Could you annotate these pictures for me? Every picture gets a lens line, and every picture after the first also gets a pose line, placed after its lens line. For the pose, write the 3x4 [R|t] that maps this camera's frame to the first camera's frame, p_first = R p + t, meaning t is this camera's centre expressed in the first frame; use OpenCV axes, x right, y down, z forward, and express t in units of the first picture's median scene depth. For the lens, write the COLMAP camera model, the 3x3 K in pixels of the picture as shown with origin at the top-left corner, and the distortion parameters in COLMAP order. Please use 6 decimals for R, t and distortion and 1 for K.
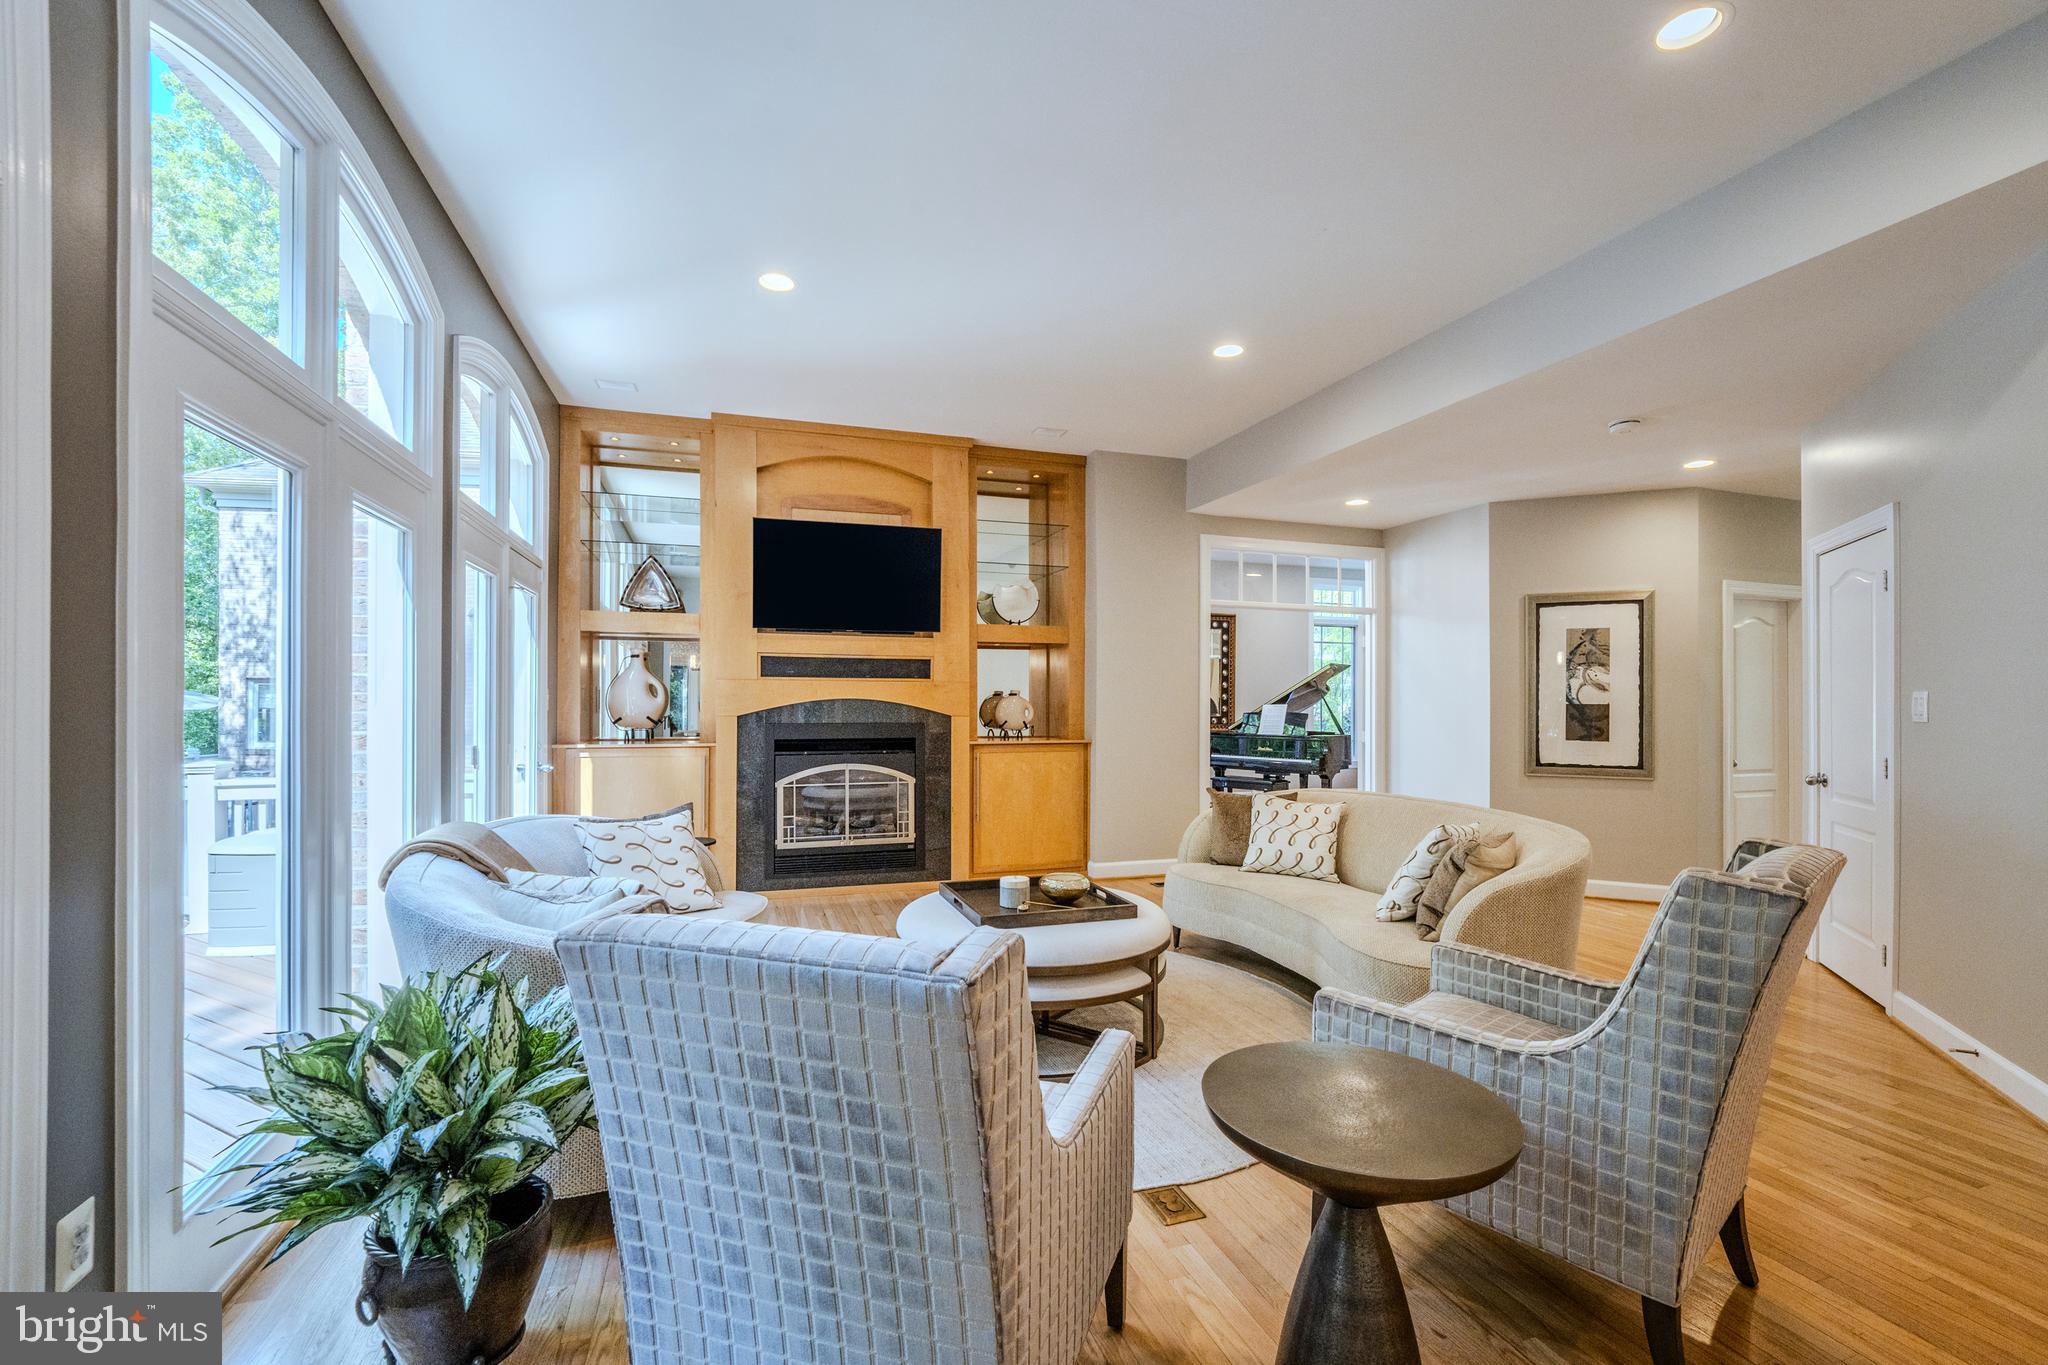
lens RADIAL K [[867.5, 0, 1019.0], [0, 867.5, 695.4], [0, 0, 1]] dist [-0.022394, 0.000947]
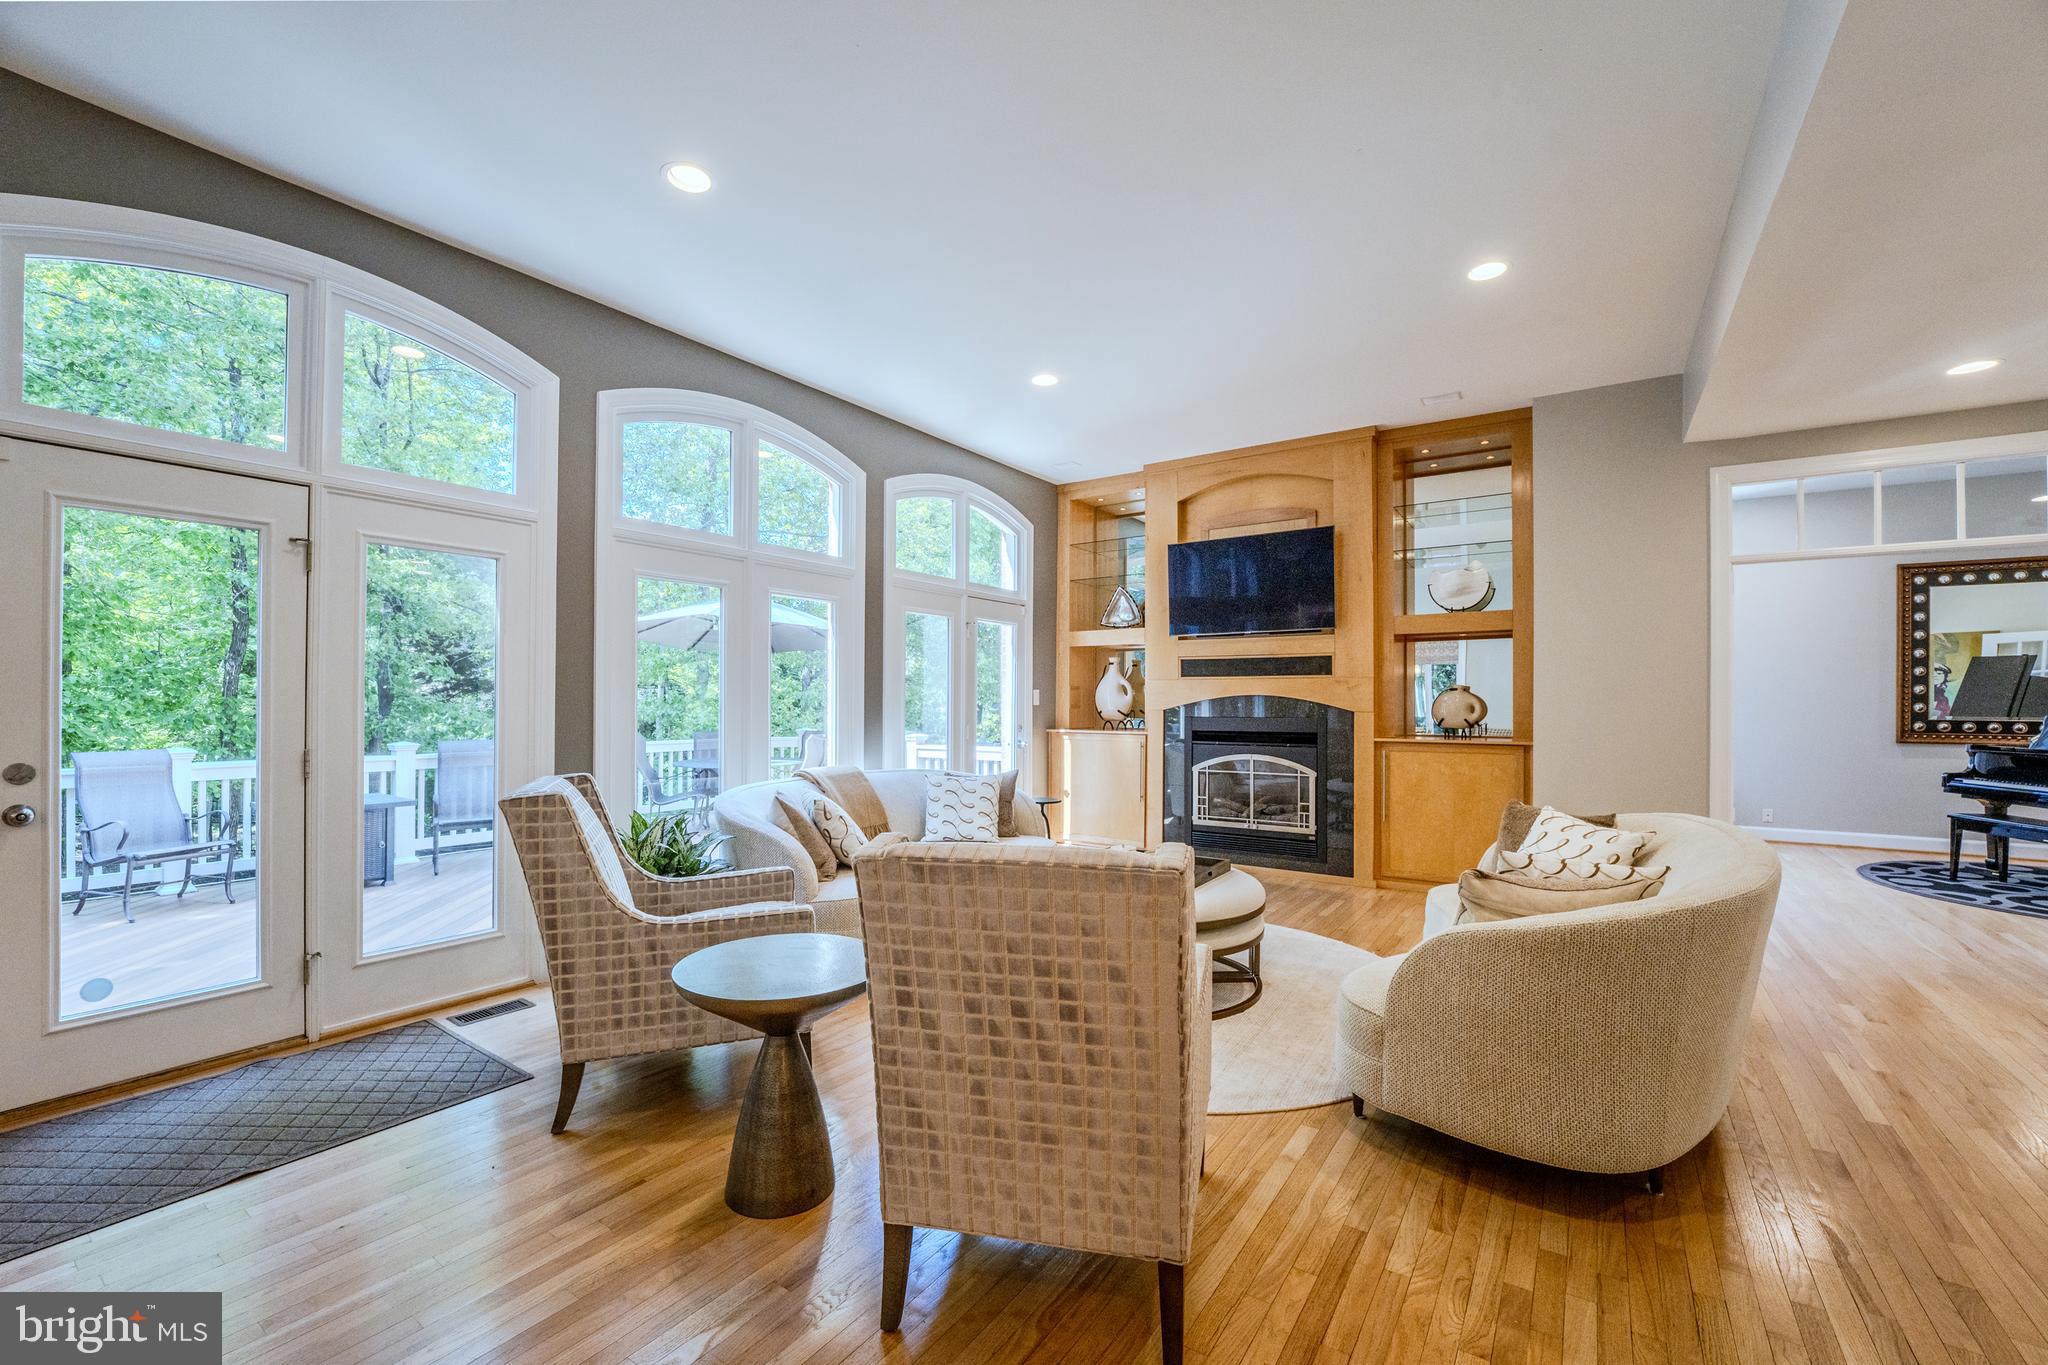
lens RADIAL K [[835.1, 0, 1019.1], [0, 835.1, 687.7], [0, 0, 1]] dist [-0.020056, 0.000248]
pose [[0.606117, -0.014118, -0.795250, 0.454892], [0.004632, 0.999888, -0.014220, 0.008223], [0.795362, 0.004936, 0.606115, 0.123681]]
